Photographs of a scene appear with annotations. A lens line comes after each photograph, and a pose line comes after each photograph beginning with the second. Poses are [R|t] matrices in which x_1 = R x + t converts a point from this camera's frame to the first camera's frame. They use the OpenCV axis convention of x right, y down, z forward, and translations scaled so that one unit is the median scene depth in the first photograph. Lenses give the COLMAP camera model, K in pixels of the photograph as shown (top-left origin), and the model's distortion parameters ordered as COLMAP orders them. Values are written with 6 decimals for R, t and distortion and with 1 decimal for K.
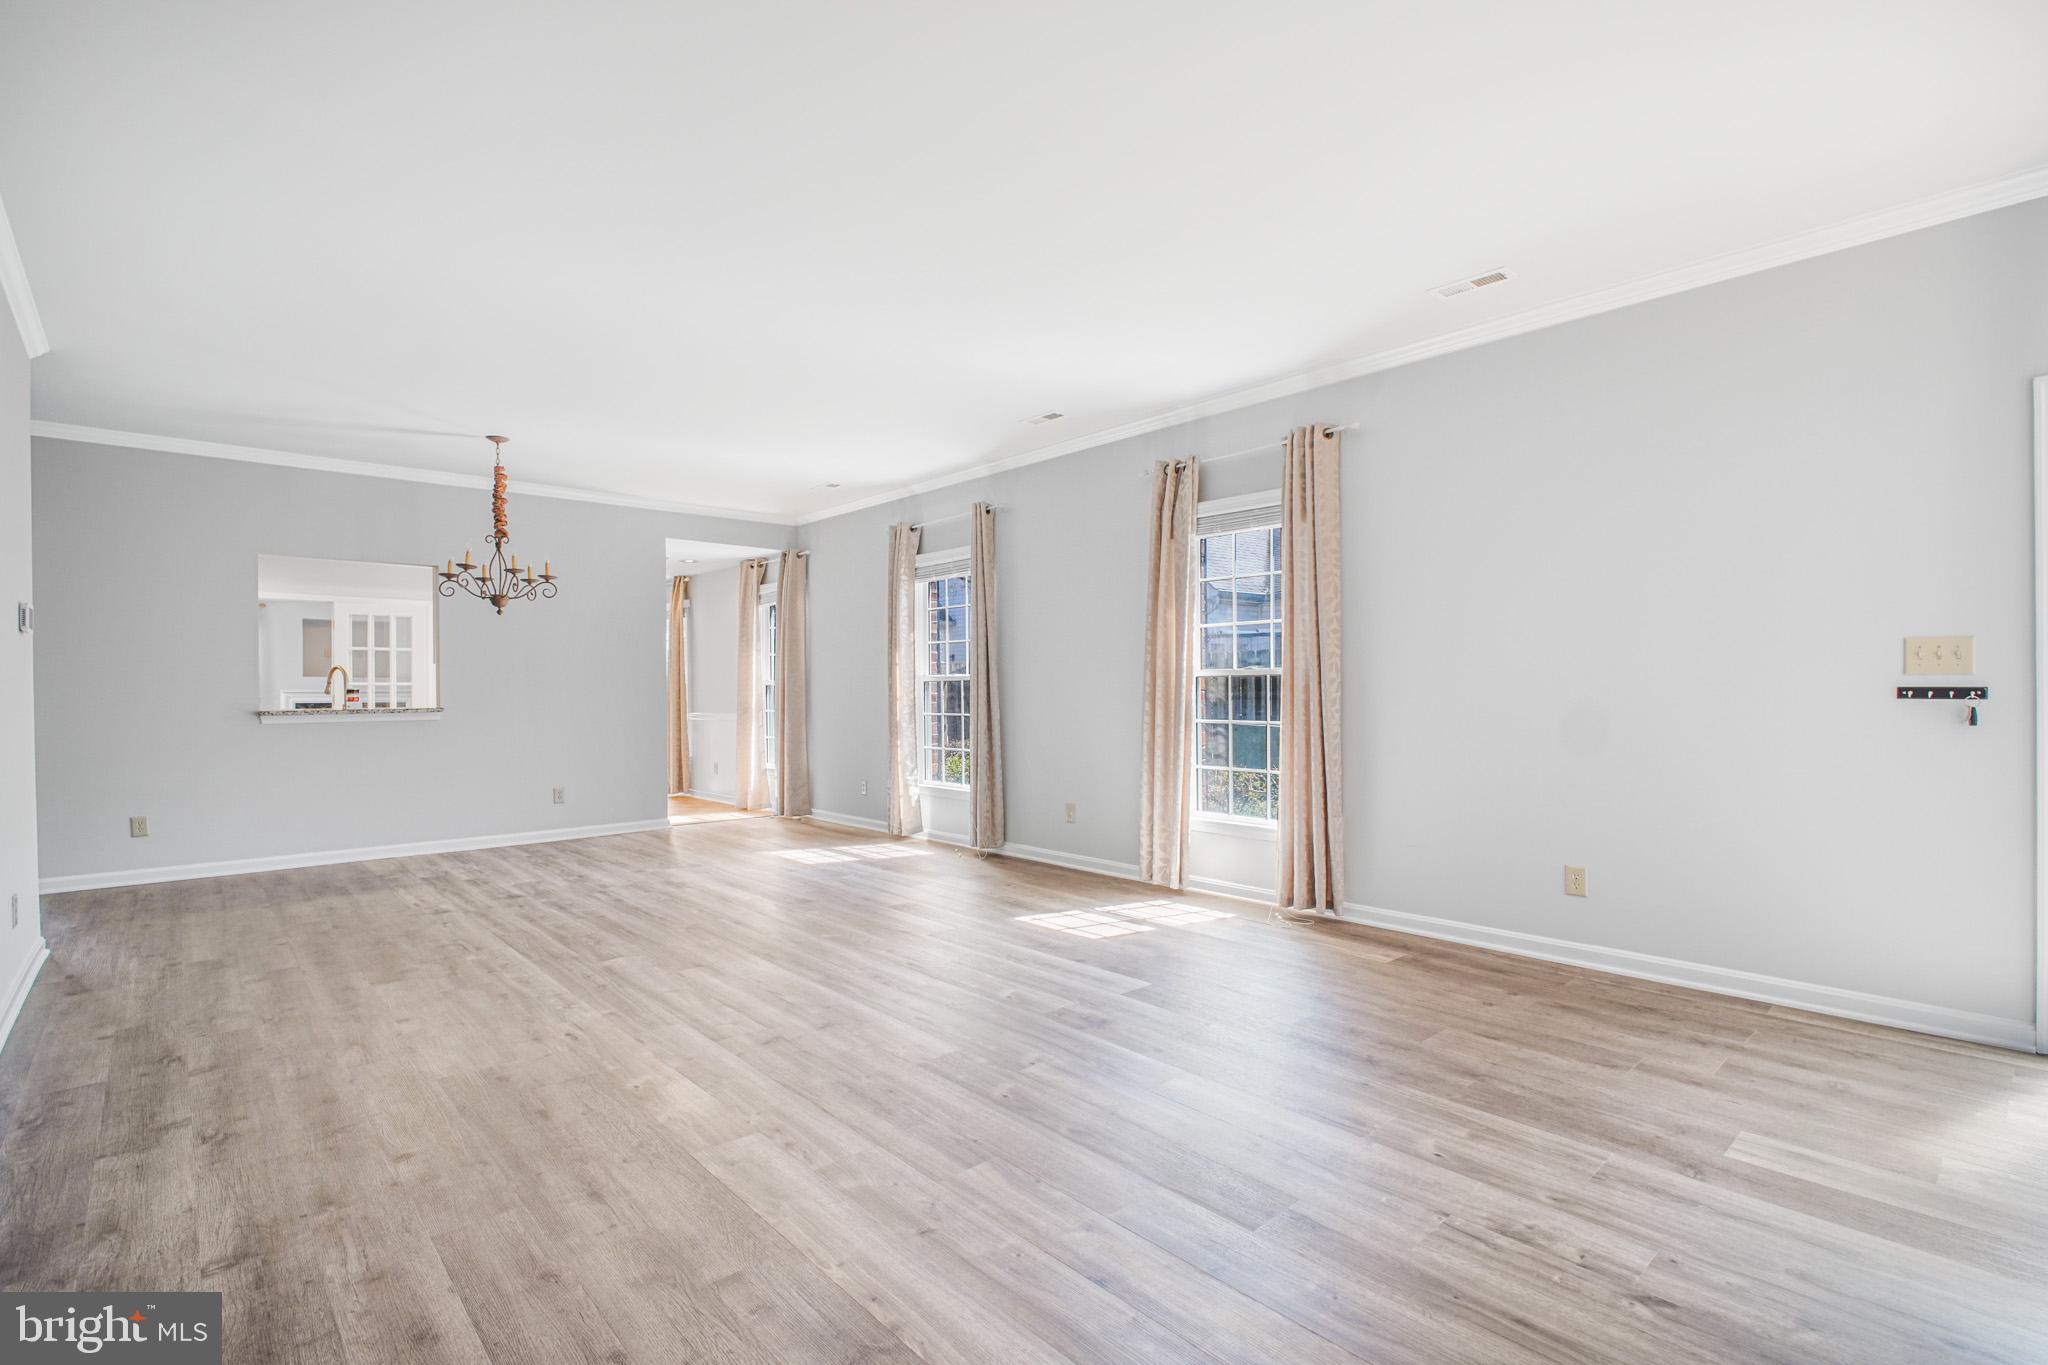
lens RADIAL K [[942.6, 0, 998.5], [0, 942.6, 699.2], [0, 0, 1]] dist [-0.001264, -0.007333]
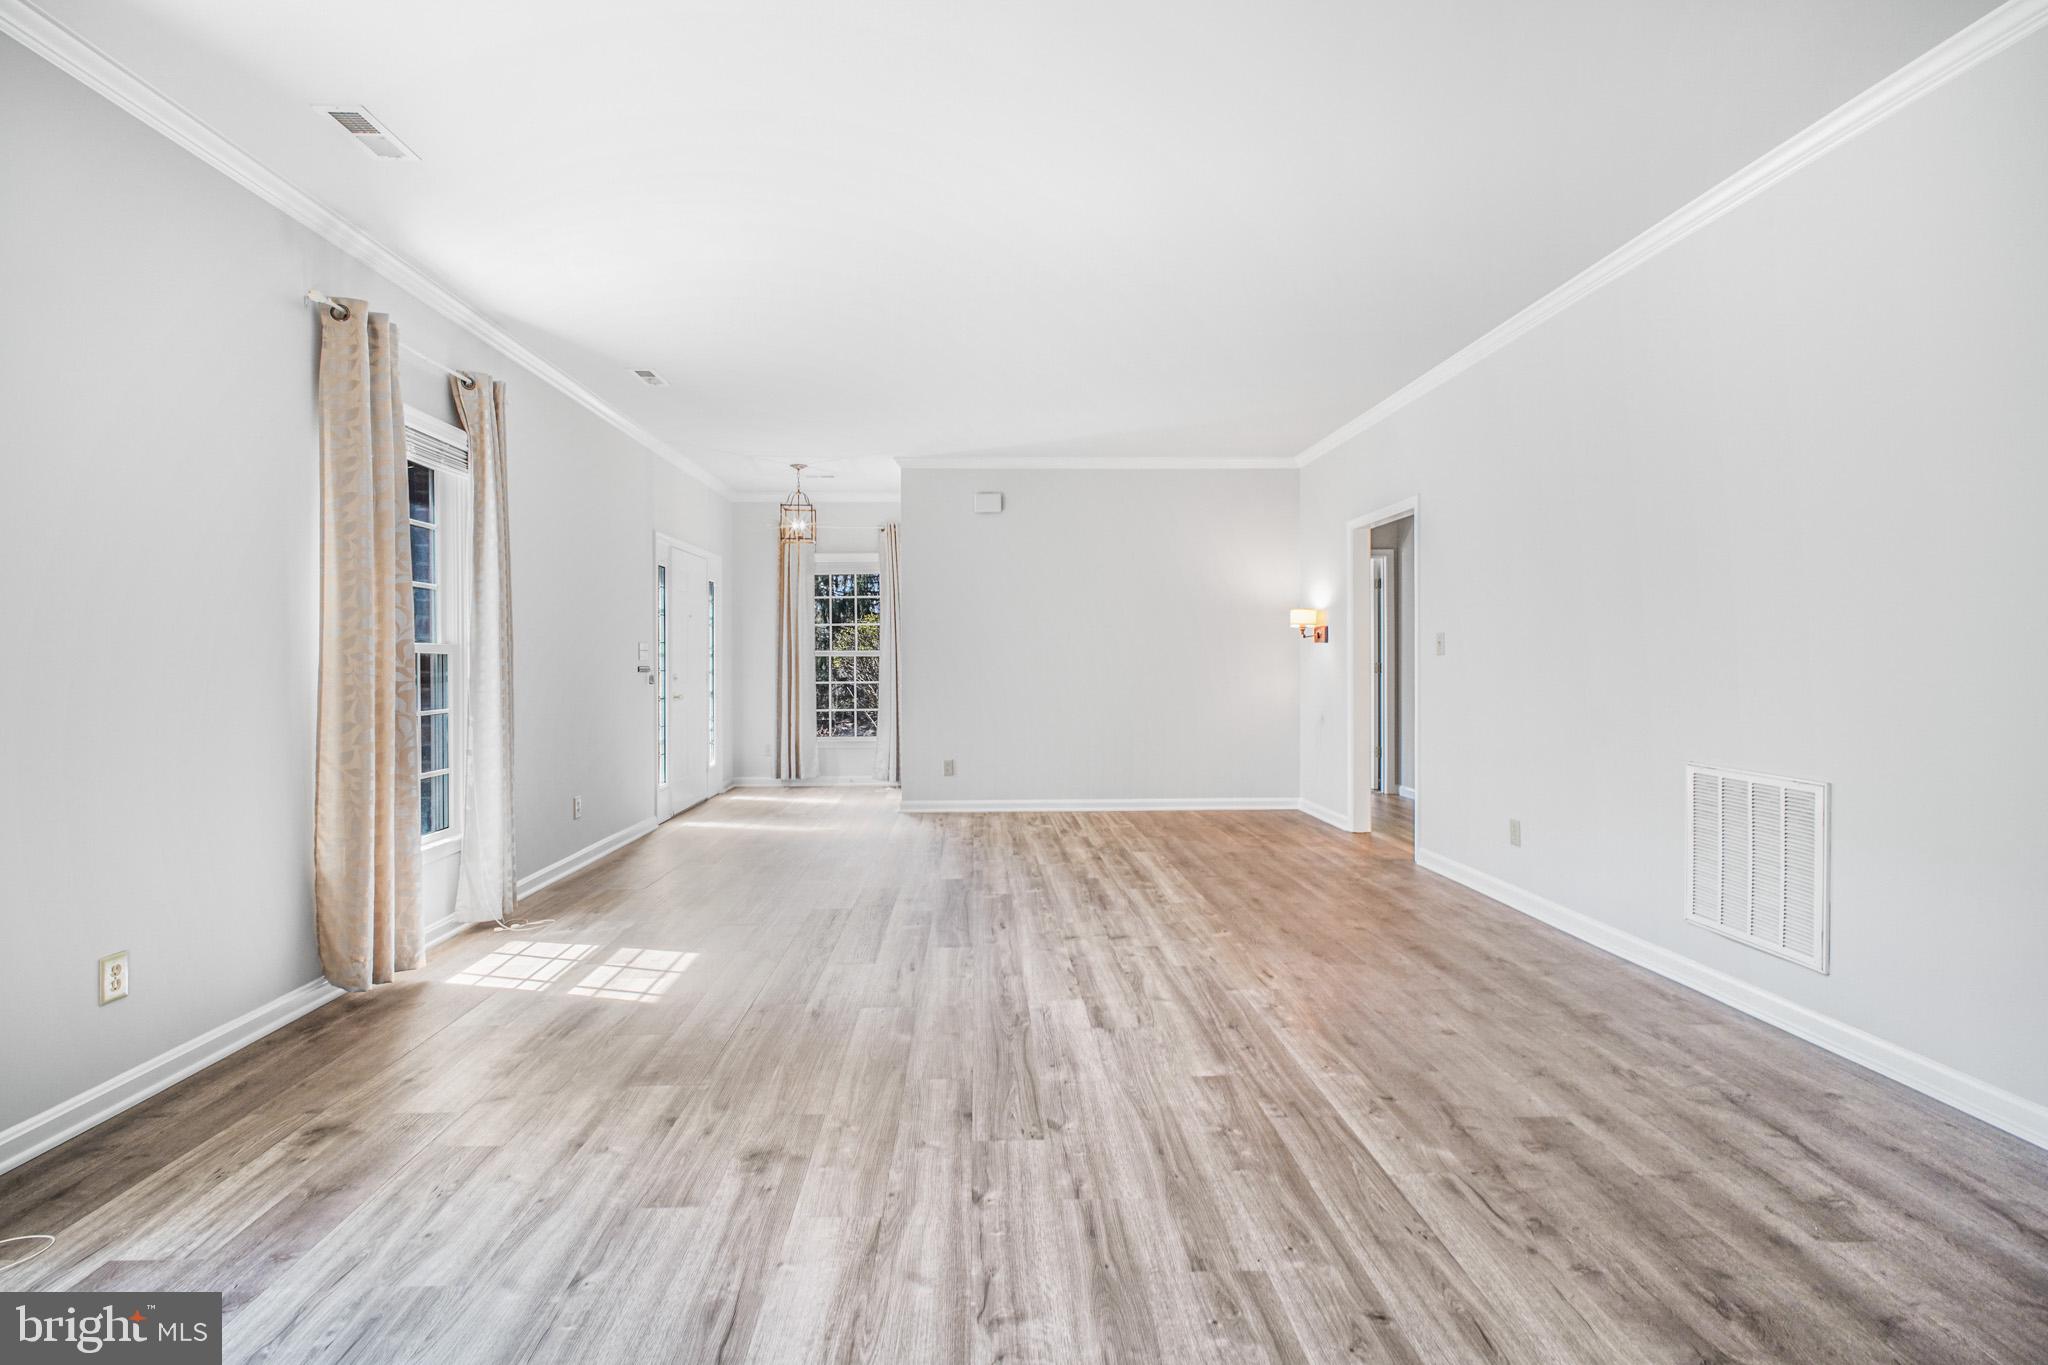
lens RADIAL K [[941.9, 0, 998.9], [0, 941.9, 675.0], [0, 0, 1]] dist [-0.000454, -0.007173]
pose [[-0.766453, 0.000418, 0.642301, -0.610742], [0.019110, 0.999572, 0.022154, -0.015912], [-0.642016, 0.029254, -0.766133, 1.351603]]
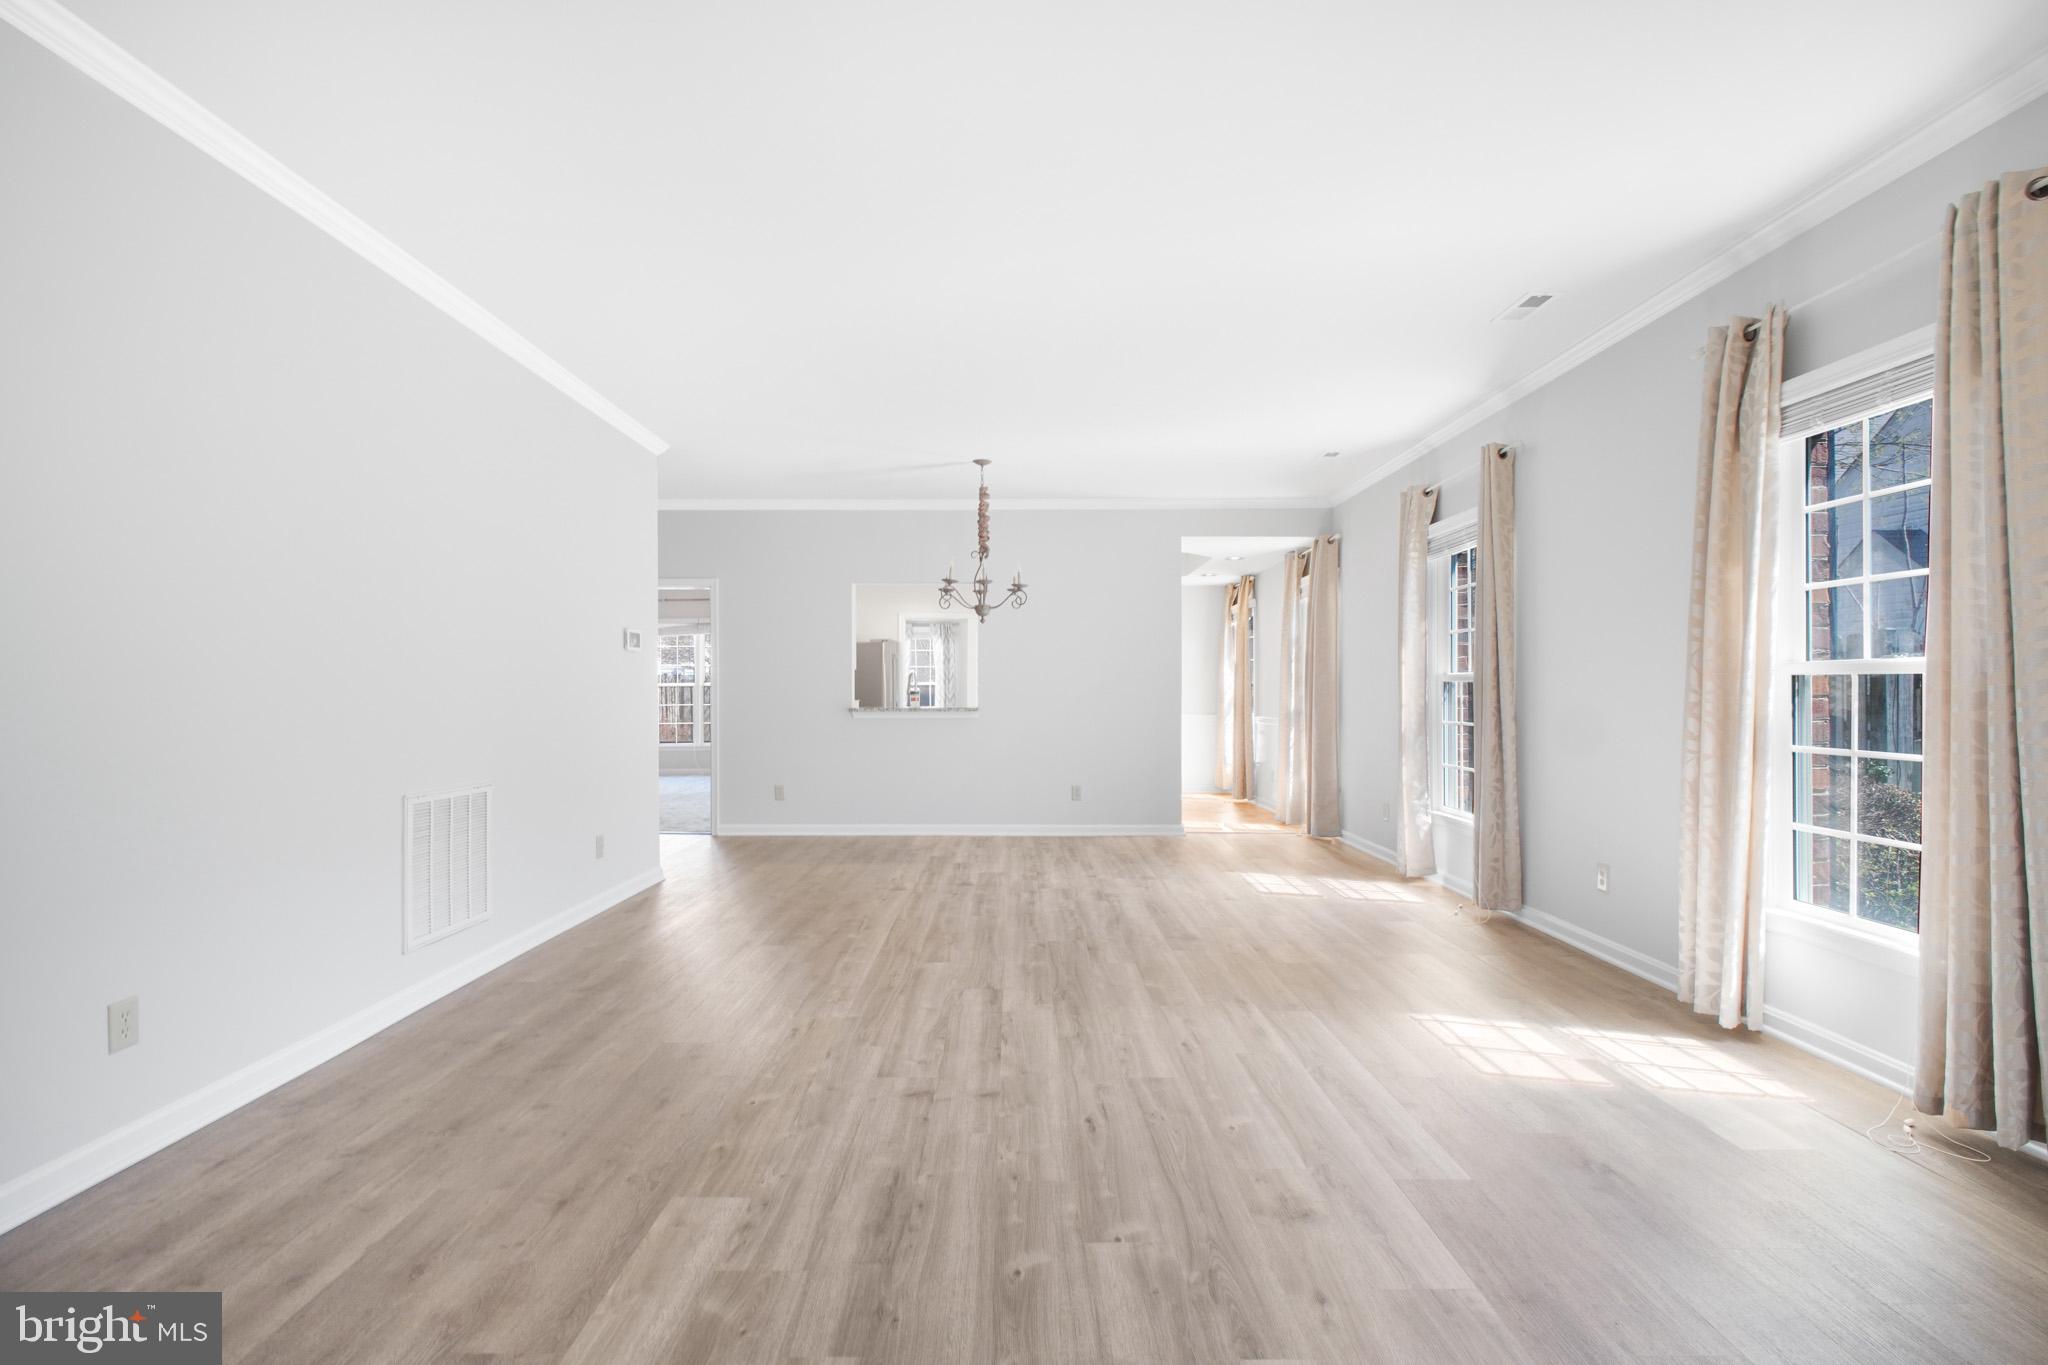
lens RADIAL K [[932.8, 0, 1002.2], [0, 932.8, 700.3], [0, 0, 1]] dist [-0.000246, -0.008243]
pose [[0.741823, 0.010996, -0.670506, 0.260114], [-0.010476, 0.999934, 0.004808, -0.007510], [0.670514, 0.003457, 0.741889, 0.262923]]
